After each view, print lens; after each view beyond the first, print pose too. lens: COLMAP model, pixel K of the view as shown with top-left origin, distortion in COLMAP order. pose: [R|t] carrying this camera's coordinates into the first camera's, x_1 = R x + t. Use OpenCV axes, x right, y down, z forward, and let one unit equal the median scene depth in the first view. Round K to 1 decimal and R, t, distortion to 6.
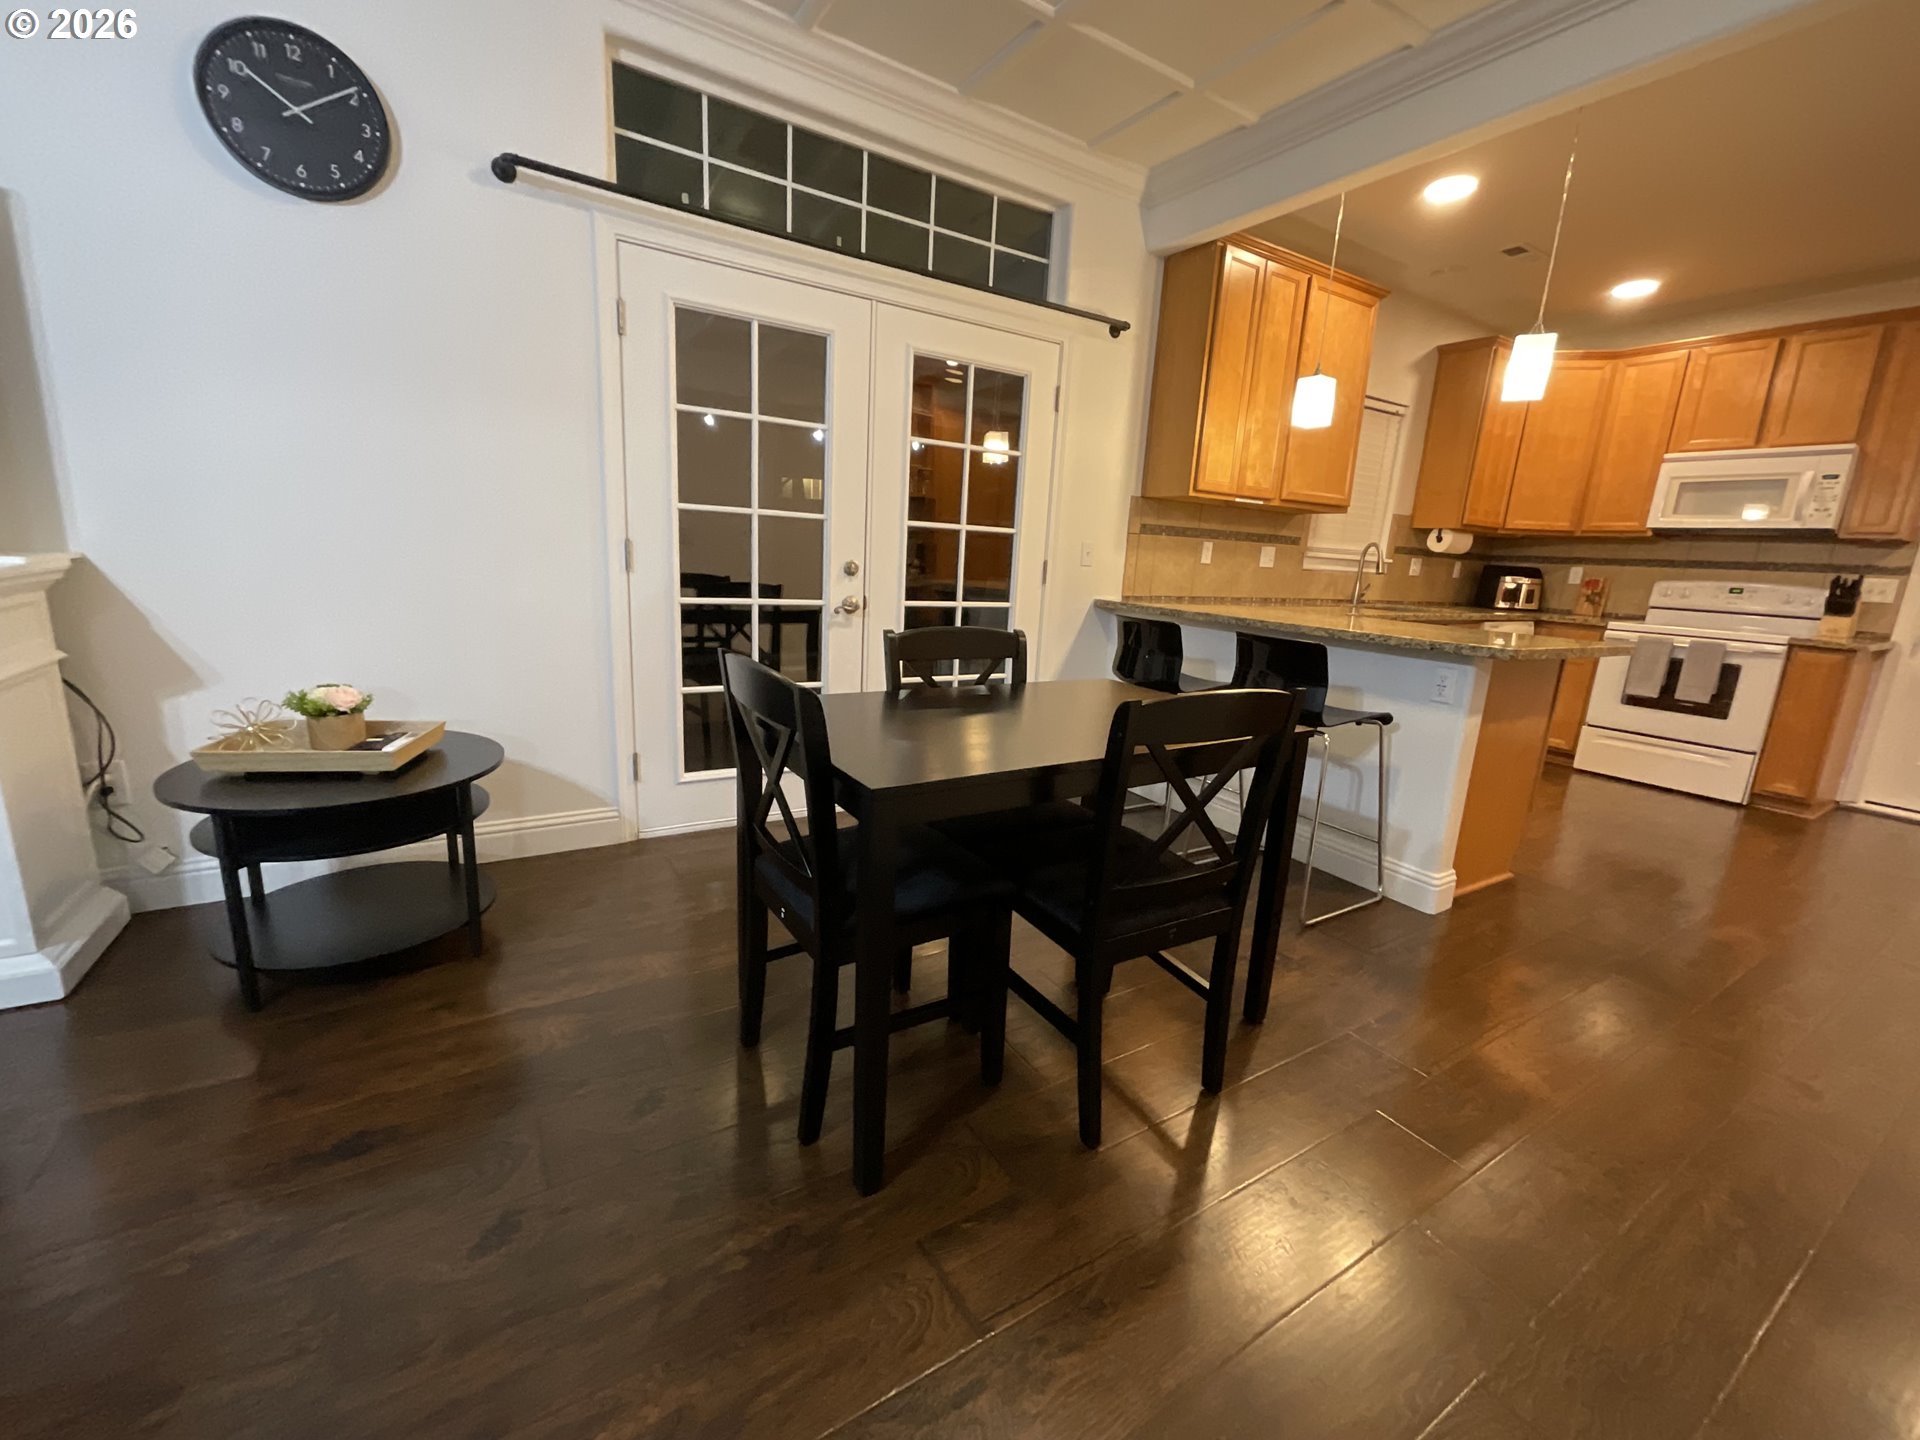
lens RADIAL K [[770.6, 0, 962.0], [0, 770.6, 718.7], [0, 0, 1]] dist [0.000734, -0.001462]
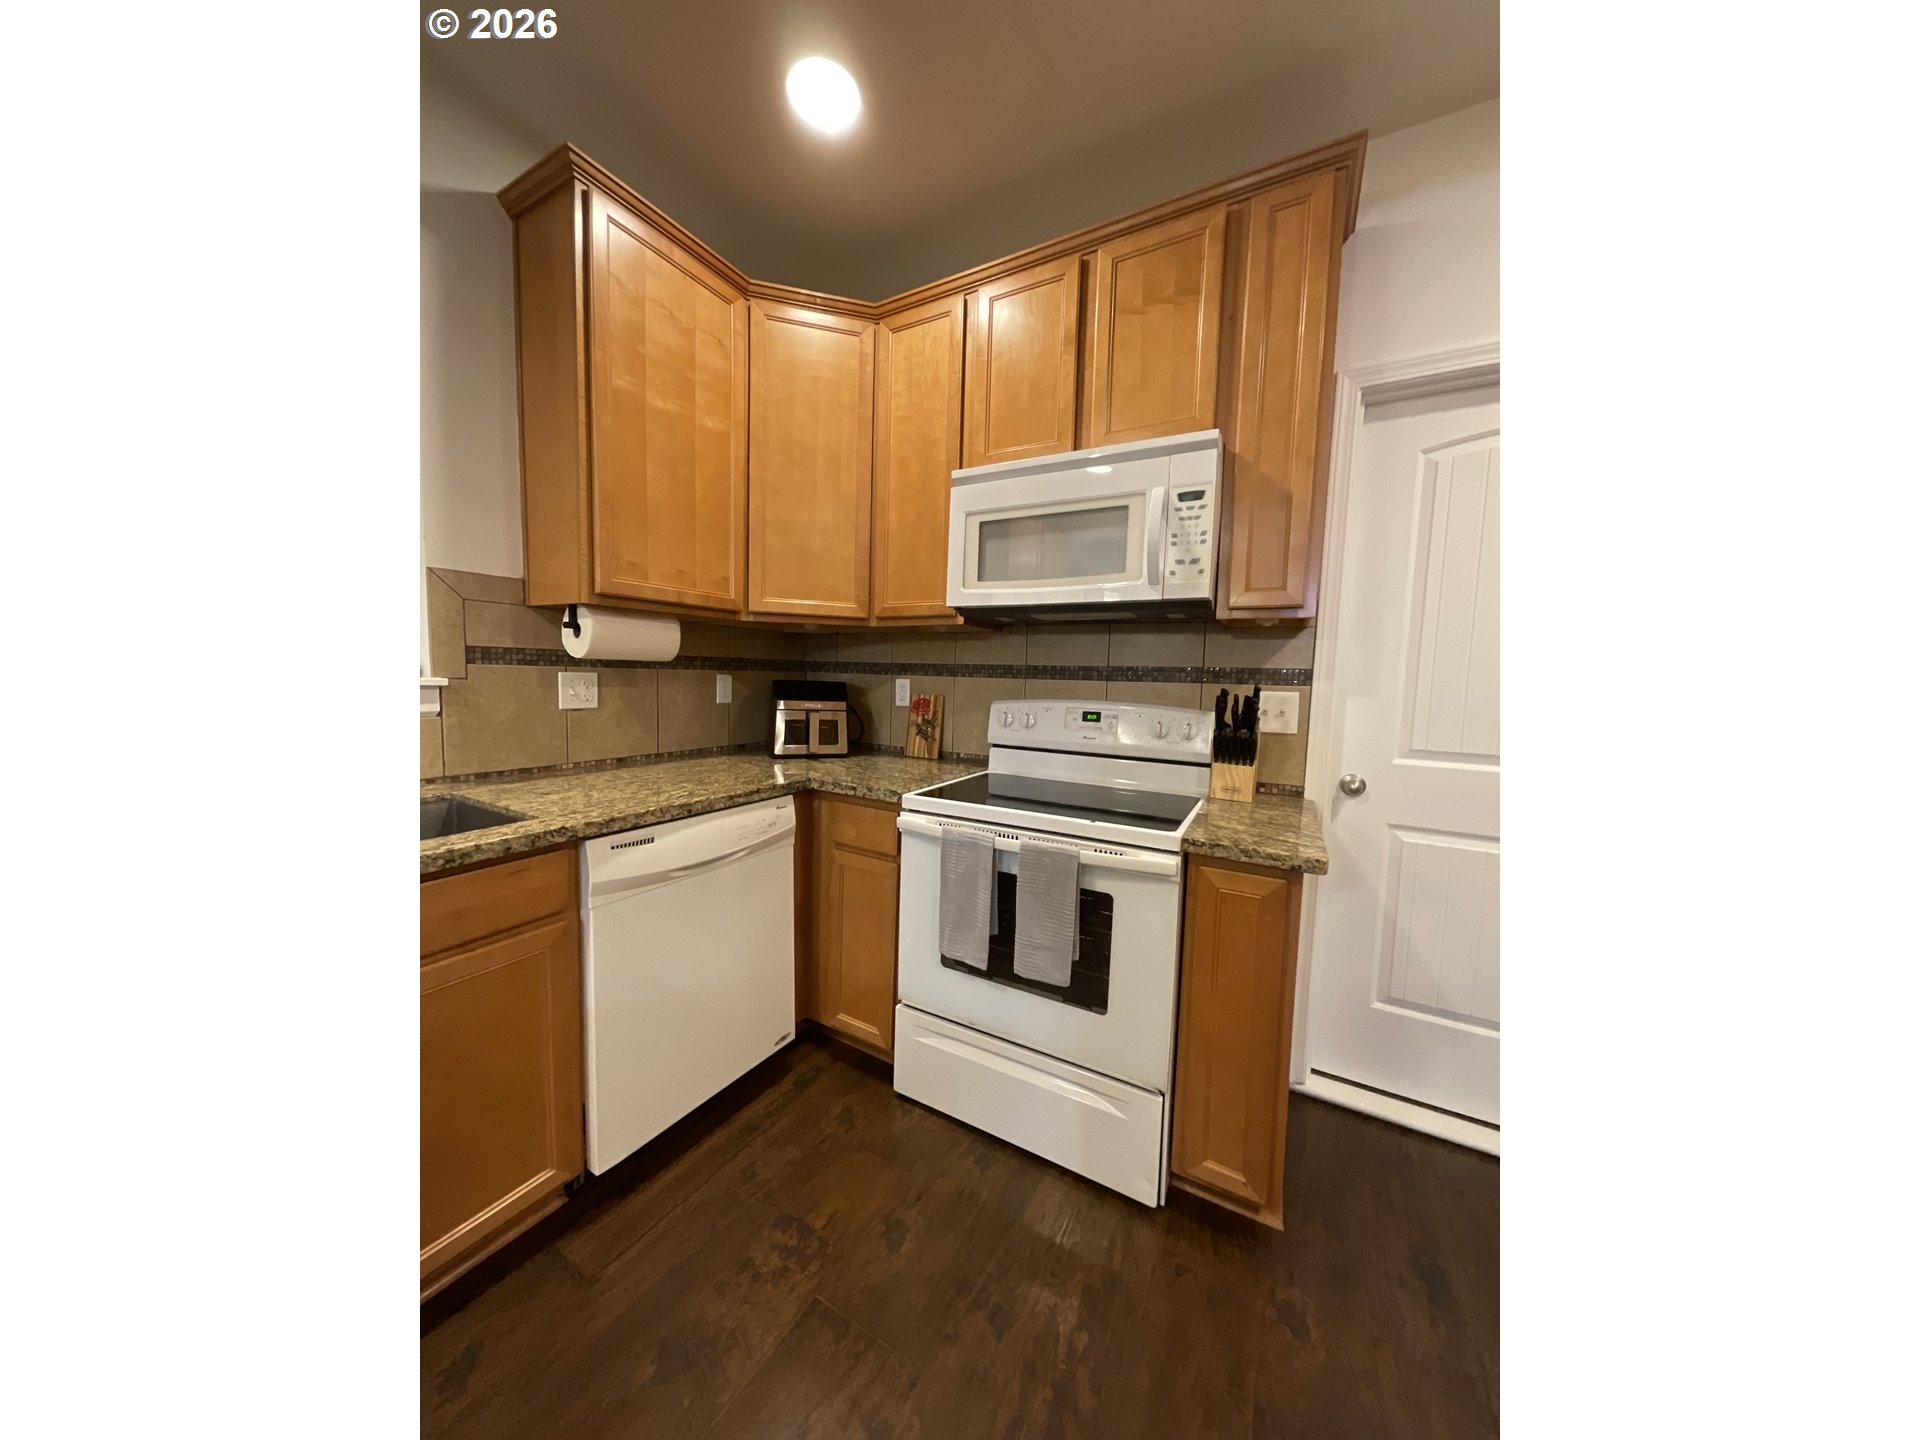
lens RADIAL K [[573.7, 0, 957.9], [0, 573.7, 722.0], [0, 0, 1]] dist [-0.001817, -0.000237]
pose [[0.873921, -0.066203, 0.481539, 0.782387], [0.120403, 0.989291, -0.082502, -0.151996], [-0.470920, 0.130079, 0.872533, 0.740705]]
